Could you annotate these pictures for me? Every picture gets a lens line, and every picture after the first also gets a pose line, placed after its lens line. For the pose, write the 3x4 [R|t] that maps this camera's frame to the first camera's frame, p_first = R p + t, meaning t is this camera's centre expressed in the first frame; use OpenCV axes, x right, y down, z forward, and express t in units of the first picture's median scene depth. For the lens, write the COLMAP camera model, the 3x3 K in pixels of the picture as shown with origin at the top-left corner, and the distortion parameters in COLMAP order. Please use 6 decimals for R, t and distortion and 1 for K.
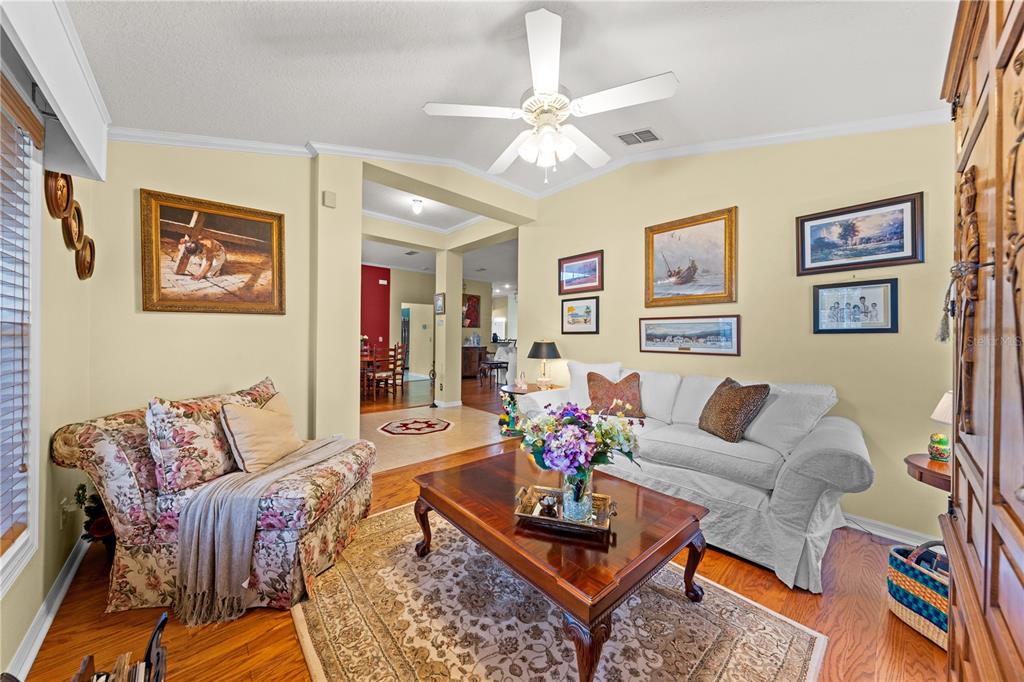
lens RADIAL K [[348.4, 0, 513.4], [0, 348.4, 336.1], [0, 0, 1]] dist [-0.004449, 0.000121]
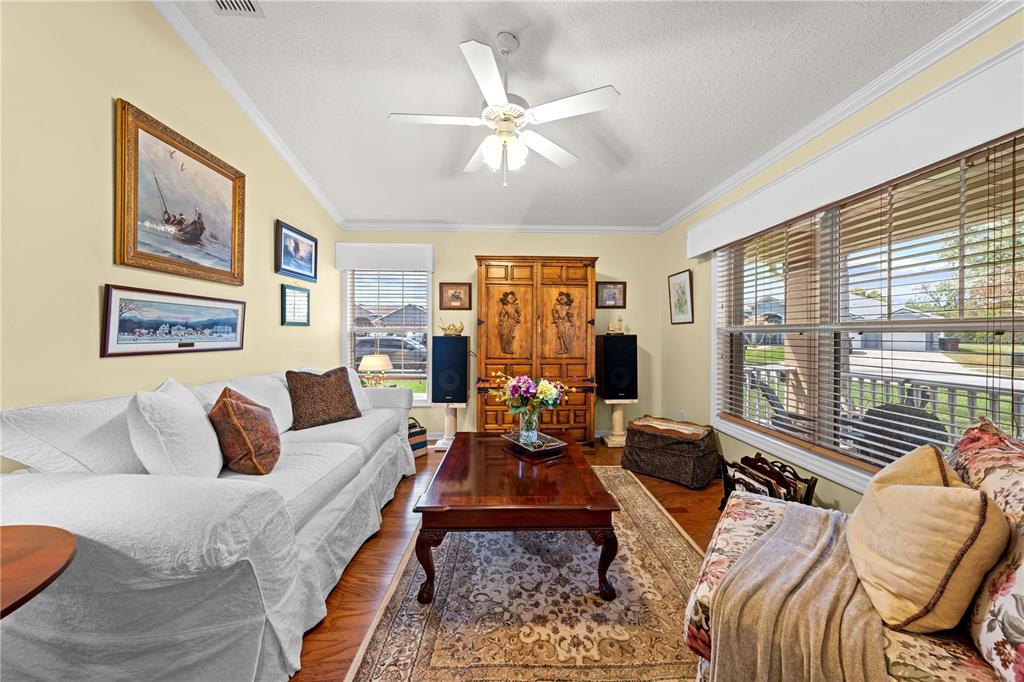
lens RADIAL K [[348.4, 0, 513.7], [0, 348.4, 334.7], [0, 0, 1]] dist [-0.004449, 0.000121]
pose [[-0.762923, -0.009701, 0.646417, -0.397686], [-0.007889, 0.999953, 0.005696, 0.009785], [-0.646442, -0.000754, -0.762963, 1.144282]]
